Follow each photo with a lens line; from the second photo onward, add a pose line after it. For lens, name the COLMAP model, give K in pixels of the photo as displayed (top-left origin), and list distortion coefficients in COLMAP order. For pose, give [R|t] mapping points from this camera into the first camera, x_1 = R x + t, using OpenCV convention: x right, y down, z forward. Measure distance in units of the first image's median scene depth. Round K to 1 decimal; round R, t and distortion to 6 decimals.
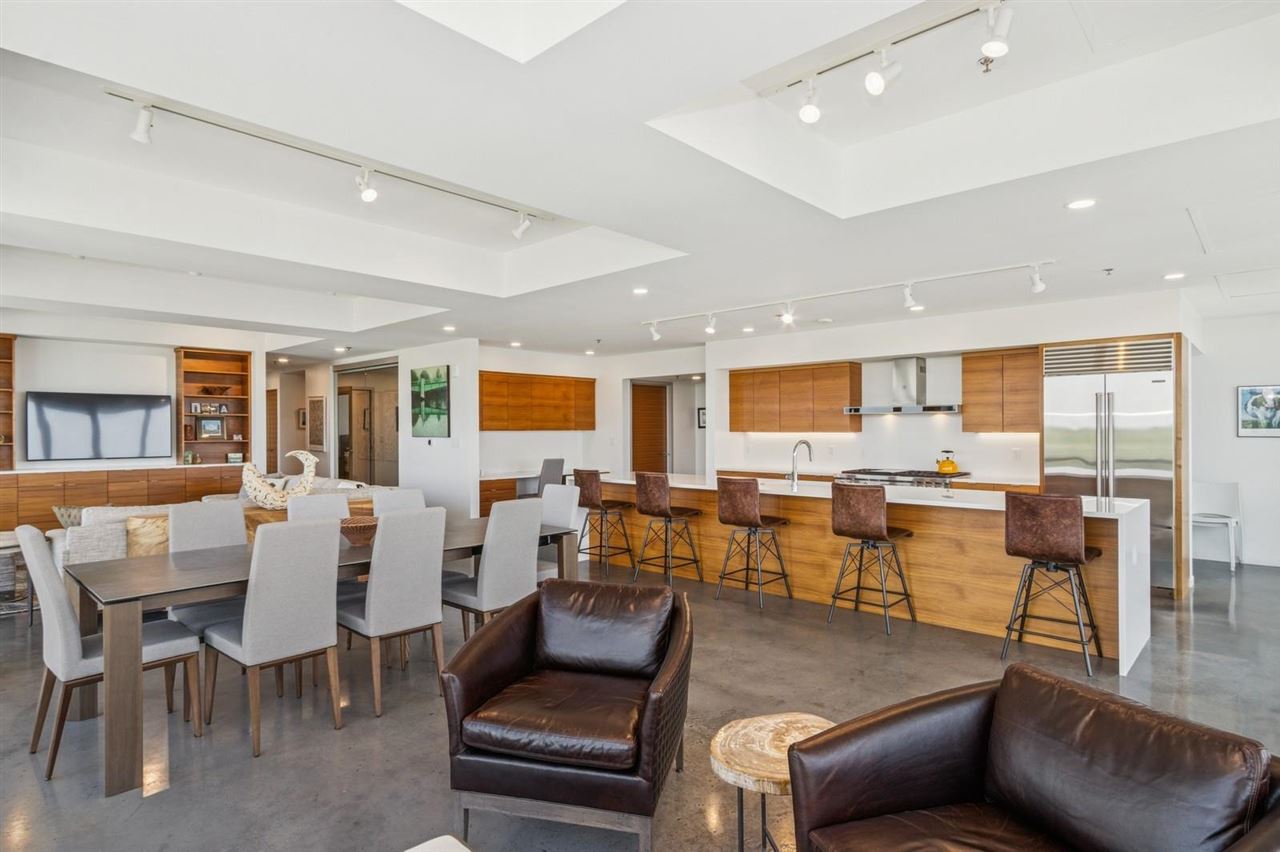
lens RADIAL K [[671.1, 0, 640.0], [0, 671.1, 426.0], [0, 0, 1]] dist [0.002095, -0.000420]
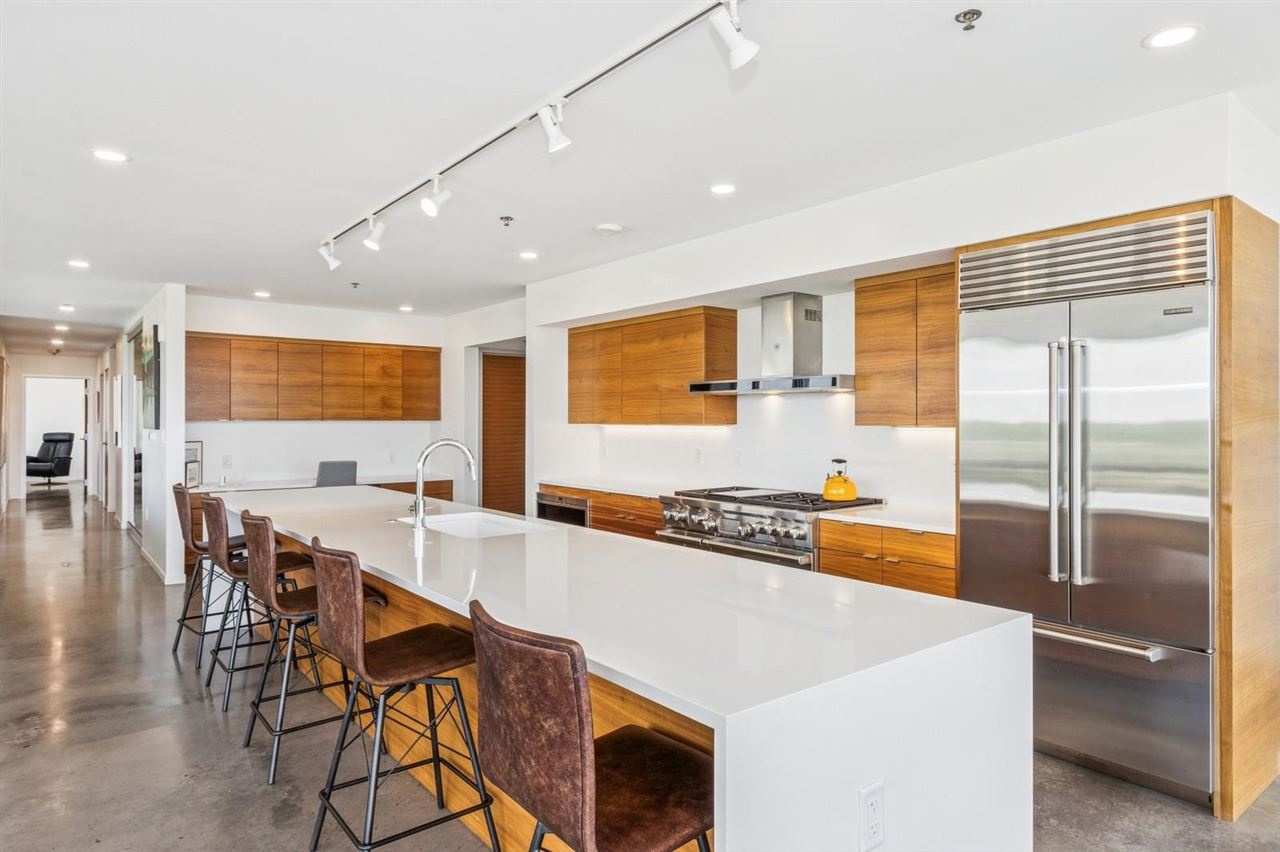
lens RADIAL K [[757.5, 0, 640.3], [0, 757.5, 418.3], [0, 0, 1]] dist [0.003431, 0.002180]
pose [[0.989902, 0.003545, -0.141709, 0.325961], [-0.003266, 0.999992, 0.002204, 0.002103], [0.141716, -0.001719, 0.989906, 0.303584]]
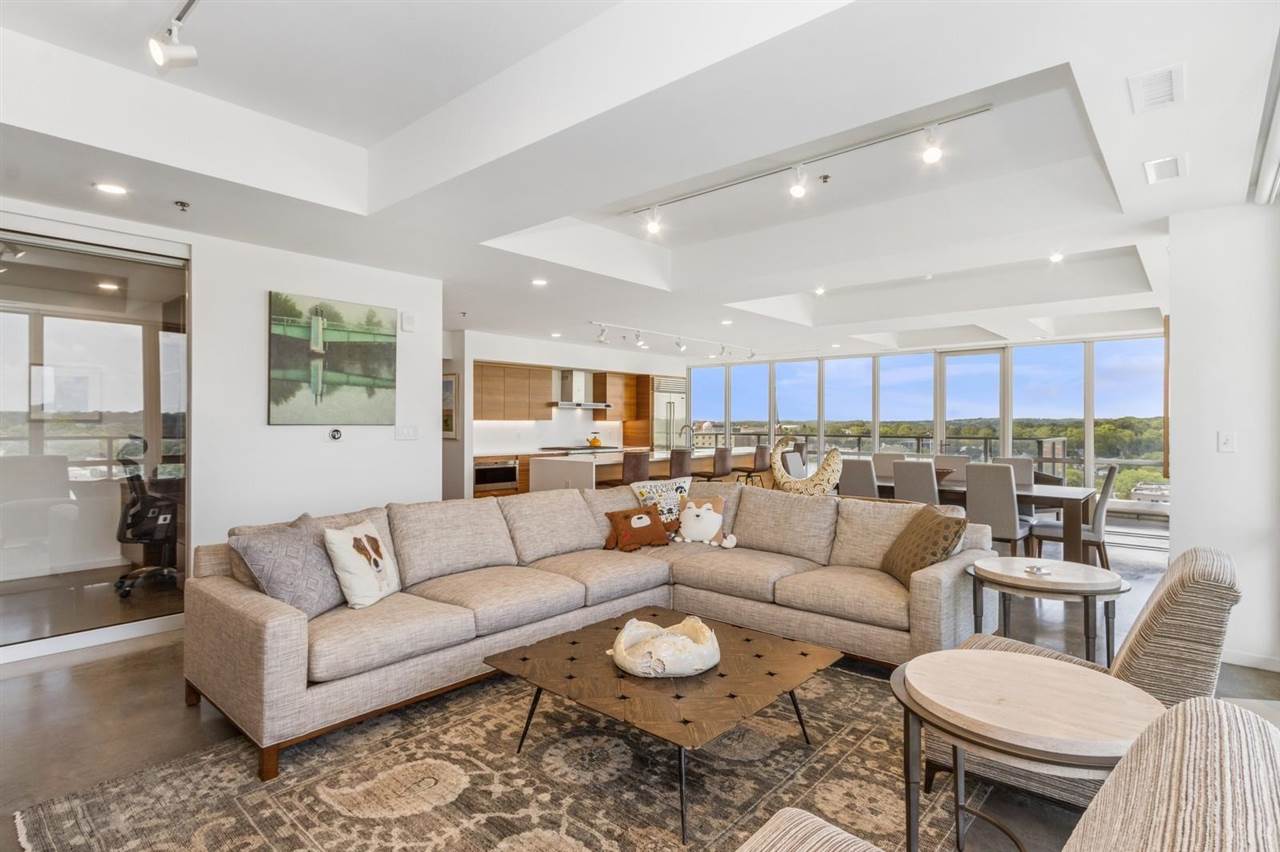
lens RADIAL K [[632.9, 0, 633.0], [0, 632.9, 427.7], [0, 0, 1]] dist [0.000324, -0.000552]
pose [[-0.022318, -0.005510, 0.999736, -0.884338], [-0.012771, 0.999905, 0.005225, 0.013400], [-0.999669, -0.012651, -0.022386, 0.794469]]
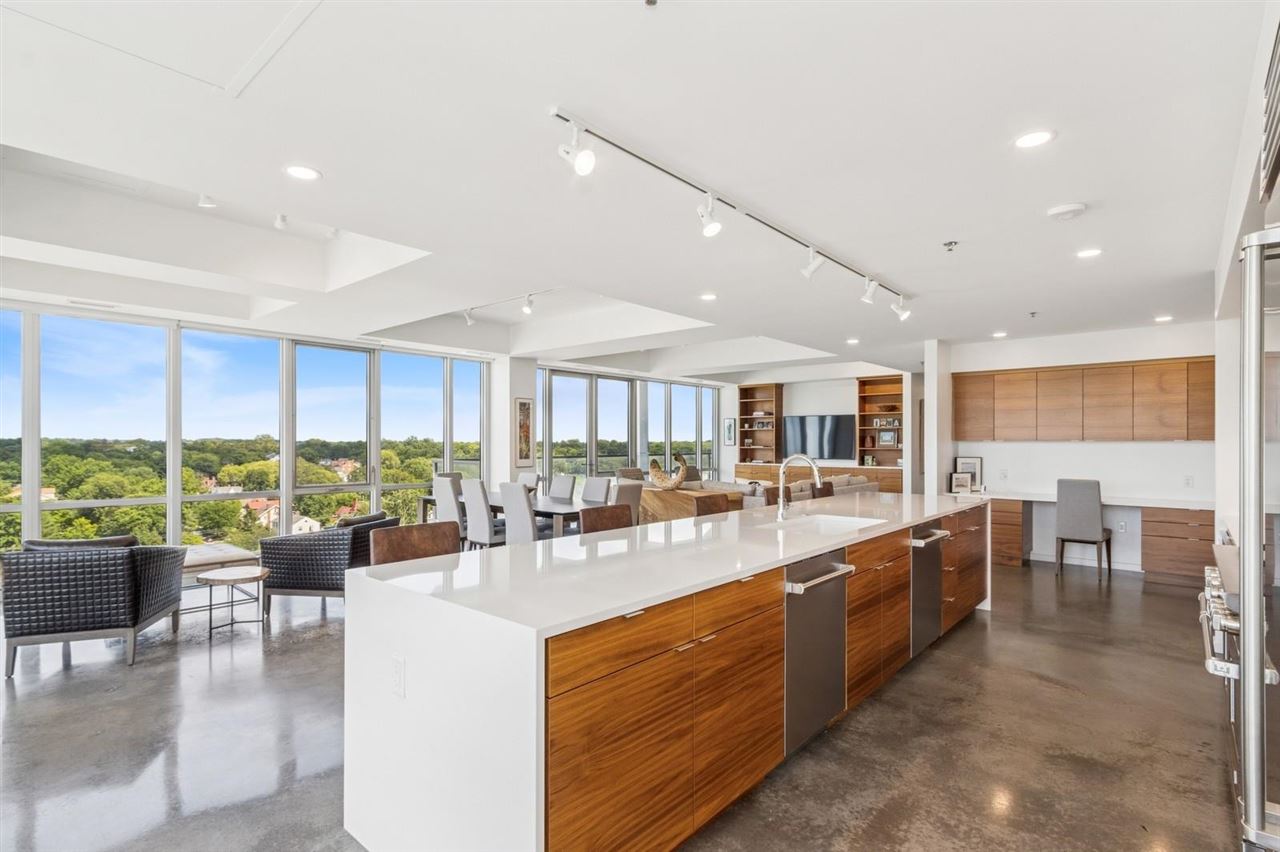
lens RADIAL K [[615.8, 0, 634.5], [0, 615.8, 442.4], [0, 0, 1]] dist [-0.000934, -0.000371]
pose [[0.037351, 0.003227, -0.999297, 0.580896], [0.006301, 0.999974, 0.003465, 0.004034], [0.999282, -0.006426, 0.037330, 0.557934]]
